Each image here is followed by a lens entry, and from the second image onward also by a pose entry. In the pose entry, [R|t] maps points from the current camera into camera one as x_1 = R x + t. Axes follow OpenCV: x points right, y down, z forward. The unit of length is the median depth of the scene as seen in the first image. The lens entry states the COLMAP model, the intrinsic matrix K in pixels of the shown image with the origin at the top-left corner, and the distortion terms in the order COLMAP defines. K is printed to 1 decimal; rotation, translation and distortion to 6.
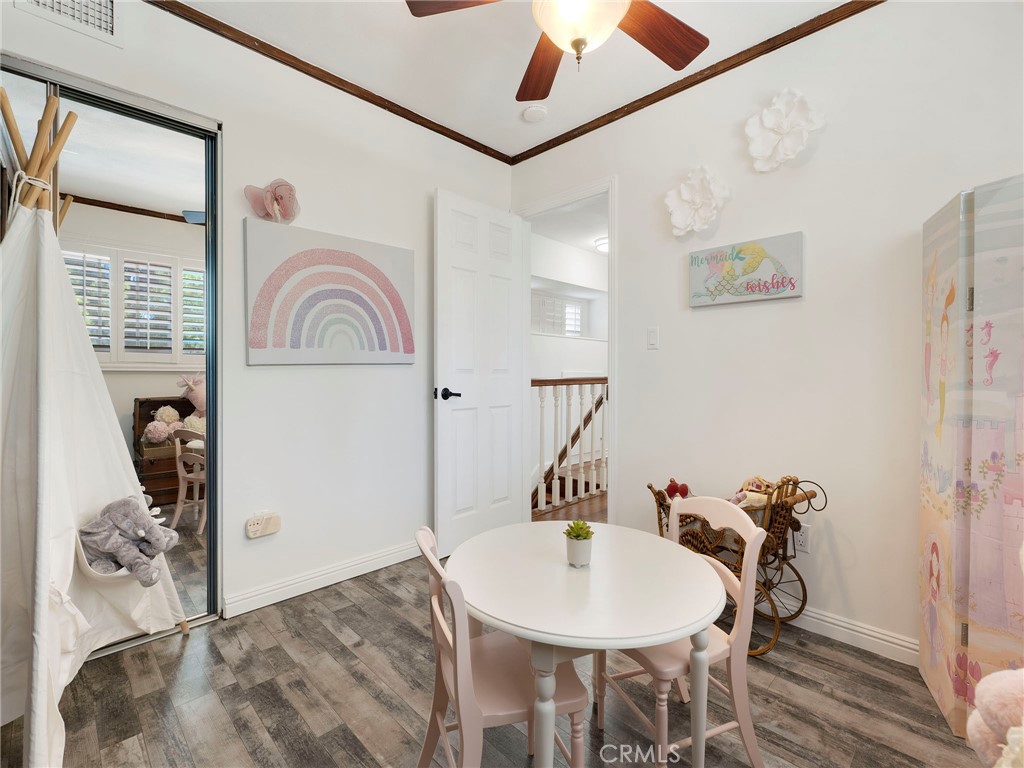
lens RADIAL K [[463.2, 0, 512.1], [0, 463.2, 378.4], [0, 0, 1]] dist [0.002720, 0.000140]
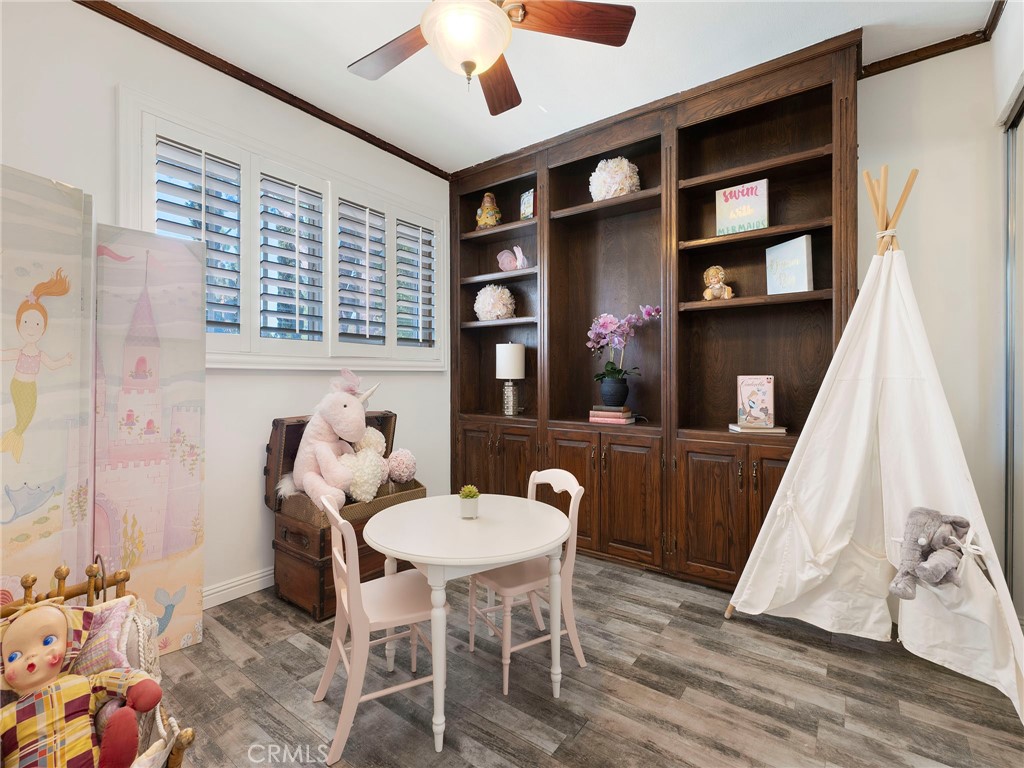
lens RADIAL K [[463.2, 0, 512.1], [0, 463.2, 378.4], [0, 0, 1]] dist [0.002720, 0.000140]
pose [[-0.988177, -0.000922, -0.153316, 0.148436], [-0.003690, 0.999835, 0.017774, -0.023892], [0.153274, 0.018129, -0.988017, 1.523679]]
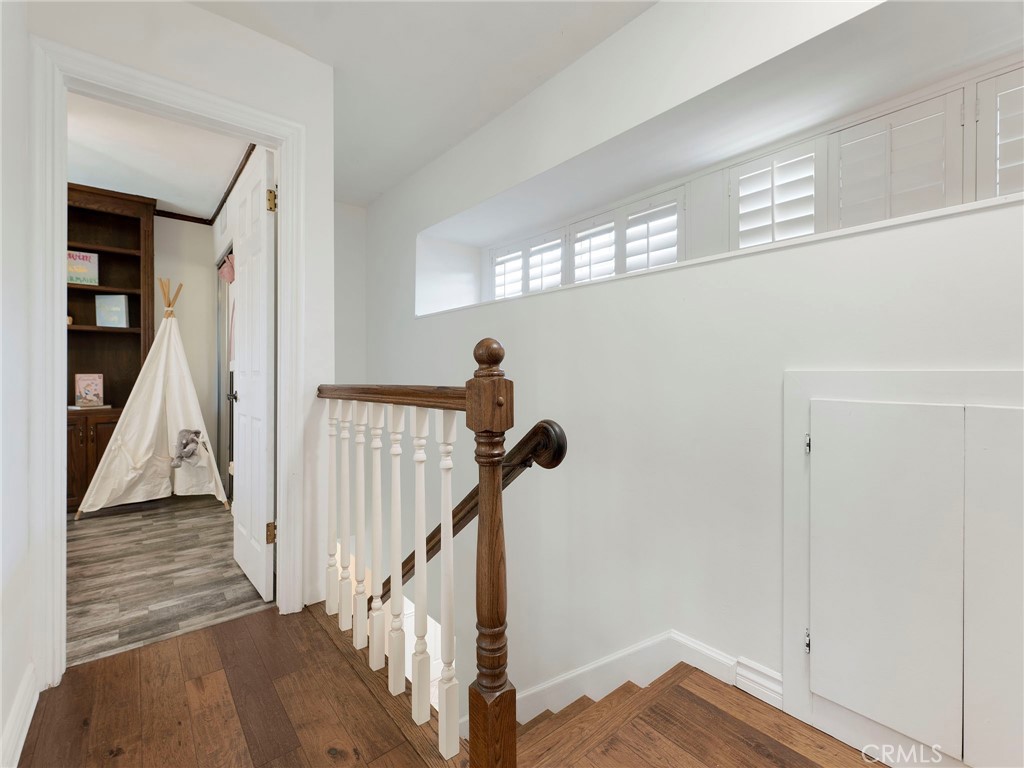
lens RADIAL K [[463.2, 0, 512.1], [0, 463.2, 378.4], [0, 0, 1]] dist [0.002720, 0.000140]
pose [[-0.089910, -0.000986, -0.995949, 1.141068], [-0.016676, 0.999861, 0.000516, -0.024739], [0.995810, 0.016654, -0.089914, 2.387149]]
